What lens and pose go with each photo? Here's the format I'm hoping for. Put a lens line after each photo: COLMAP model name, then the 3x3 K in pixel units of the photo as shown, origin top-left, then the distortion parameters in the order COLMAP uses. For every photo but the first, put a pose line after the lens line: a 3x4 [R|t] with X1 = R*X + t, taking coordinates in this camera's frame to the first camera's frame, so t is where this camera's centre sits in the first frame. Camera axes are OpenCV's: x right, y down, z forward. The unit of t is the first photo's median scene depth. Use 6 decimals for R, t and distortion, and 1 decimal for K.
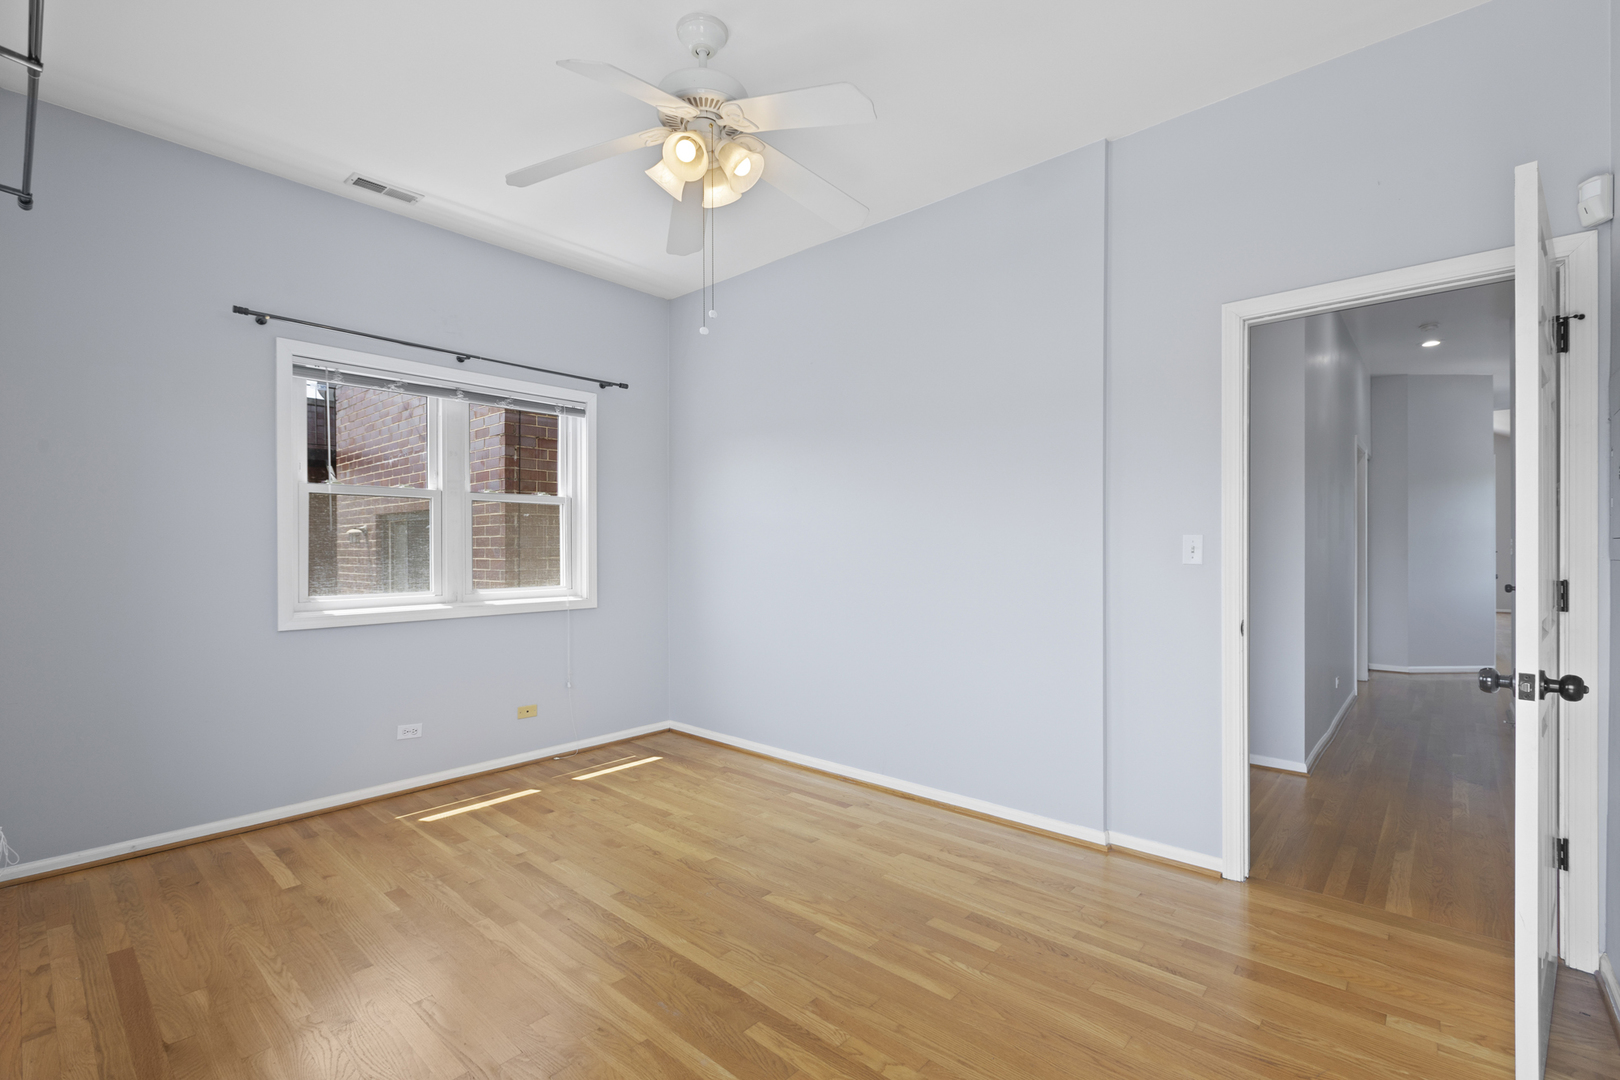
lens RADIAL K [[731.3, 0, 811.4], [0, 731.3, 546.8], [0, 0, 1]] dist [-0.000532, -0.000114]
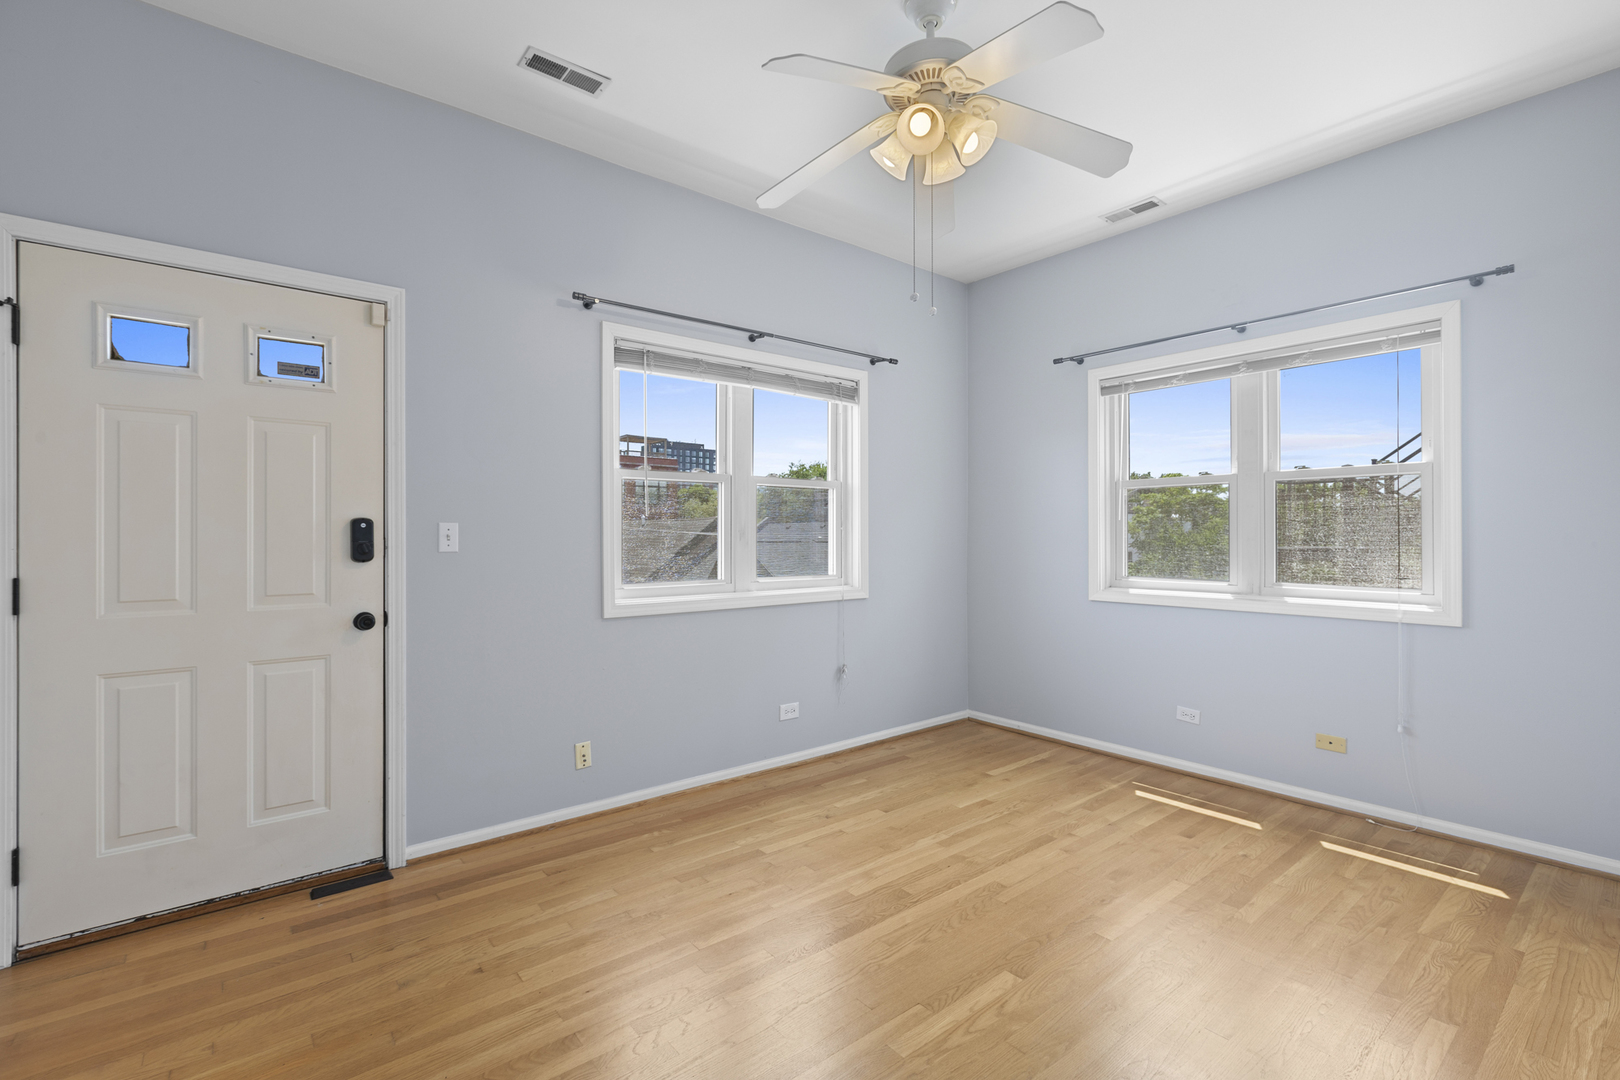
lens RADIAL K [[731.3, 0, 825.1], [0, 731.3, 535.4], [0, 0, 1]] dist [-0.000532, -0.000114]
pose [[-0.156924, 0.001064, -0.987610, 0.588486], [-0.000491, 0.999999, 0.001155, 0.001298], [0.987611, 0.000666, -0.156923, 0.723992]]
